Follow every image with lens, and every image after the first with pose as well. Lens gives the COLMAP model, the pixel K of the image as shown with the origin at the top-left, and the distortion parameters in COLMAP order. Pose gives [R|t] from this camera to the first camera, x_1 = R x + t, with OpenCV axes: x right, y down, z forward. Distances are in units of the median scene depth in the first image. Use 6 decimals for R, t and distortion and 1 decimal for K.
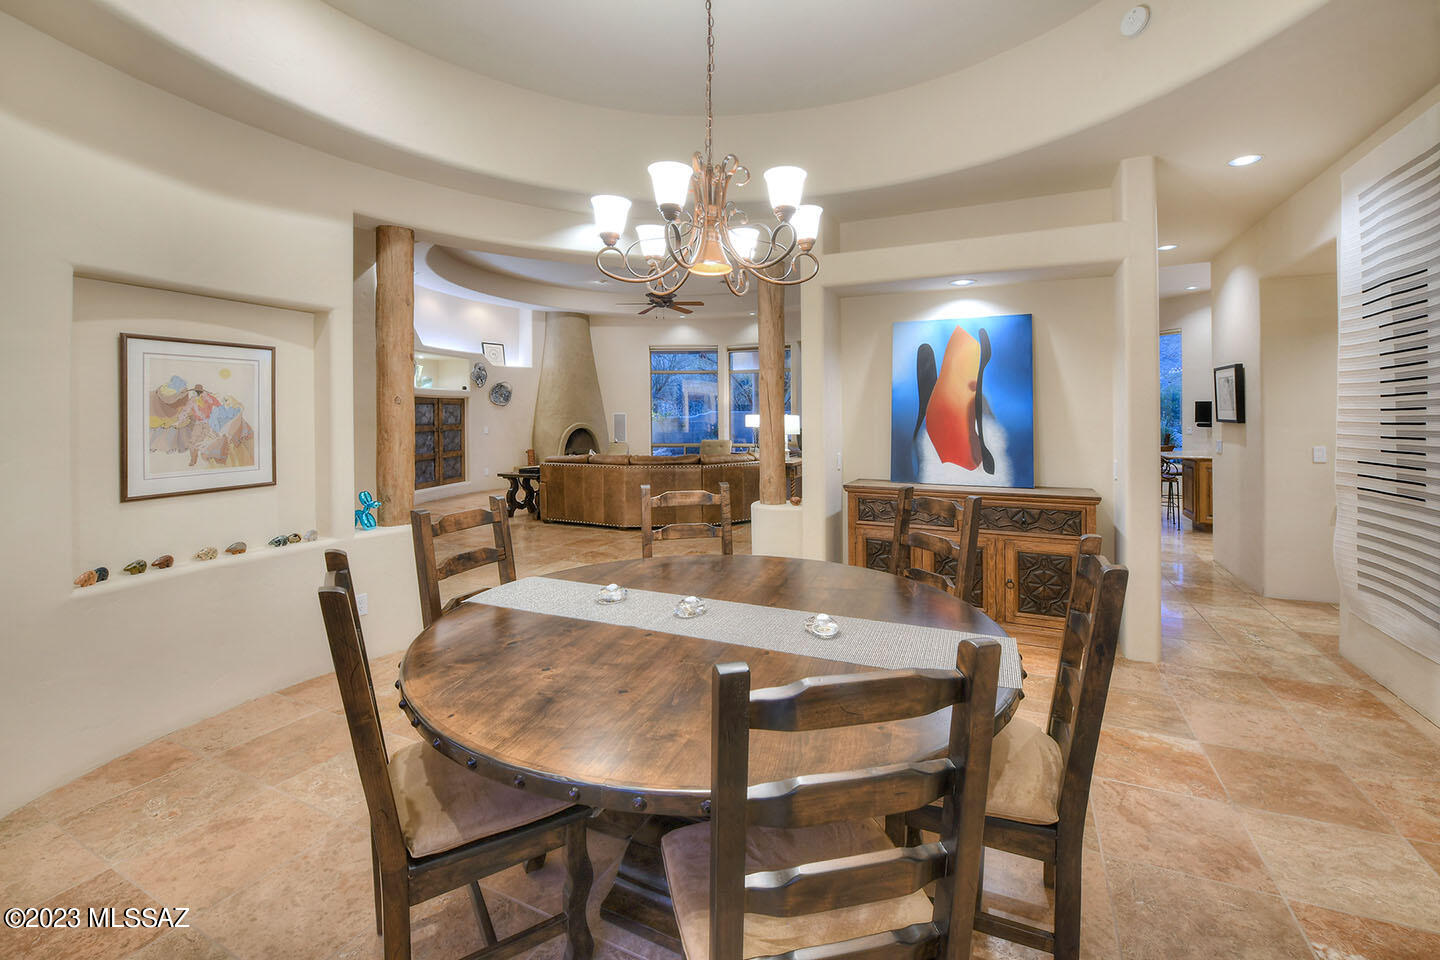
lens RADIAL K [[607.5, 0, 838.9], [0, 607.5, 418.6], [0, 0, 1]] dist [-0.015985, -0.003010]
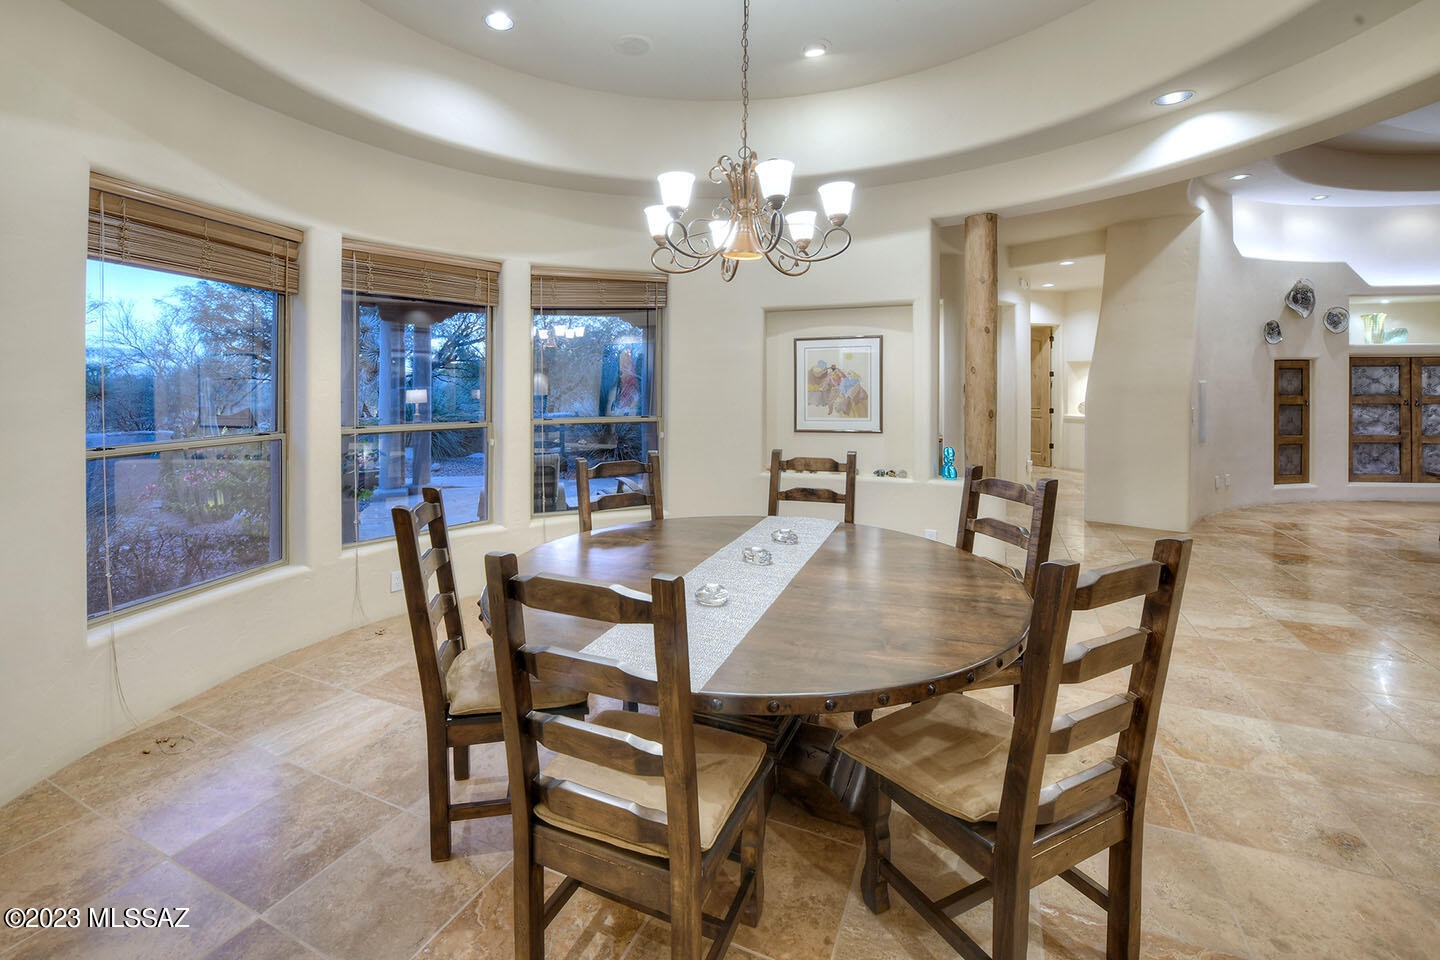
lens RADIAL K [[640.1, 0, 633.5], [0, 640.1, 391.1], [0, 0, 1]] dist [-0.002892, -0.001495]
pose [[-0.173248, 0.009445, -0.984833, 0.224566], [-0.001092, 0.999952, 0.009782, -0.000567], [0.984878, 0.002770, -0.173229, 0.236667]]
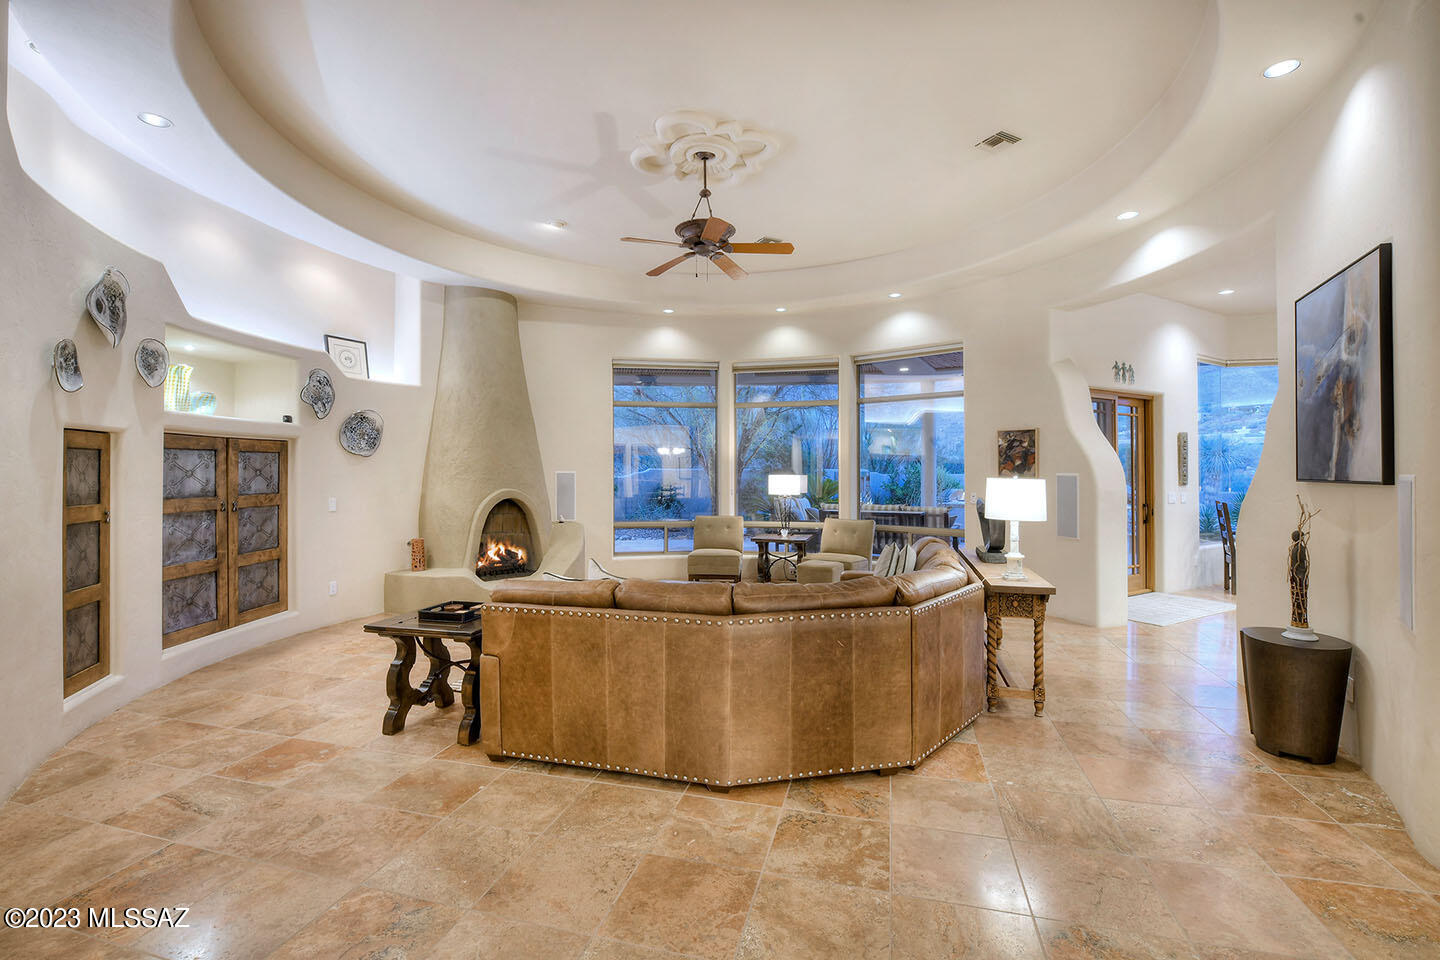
lens RADIAL K [[658.1, 0, 750.1], [0, 658.1, 469.7], [0, 0, 1]] dist [-0.012499, -0.003158]
pose [[0.998992, 0.002582, 0.044809, -0.288285], [-0.002127, 0.999946, -0.010182, -0.005473], [-0.044833, 0.010076, 0.998944, 0.485918]]
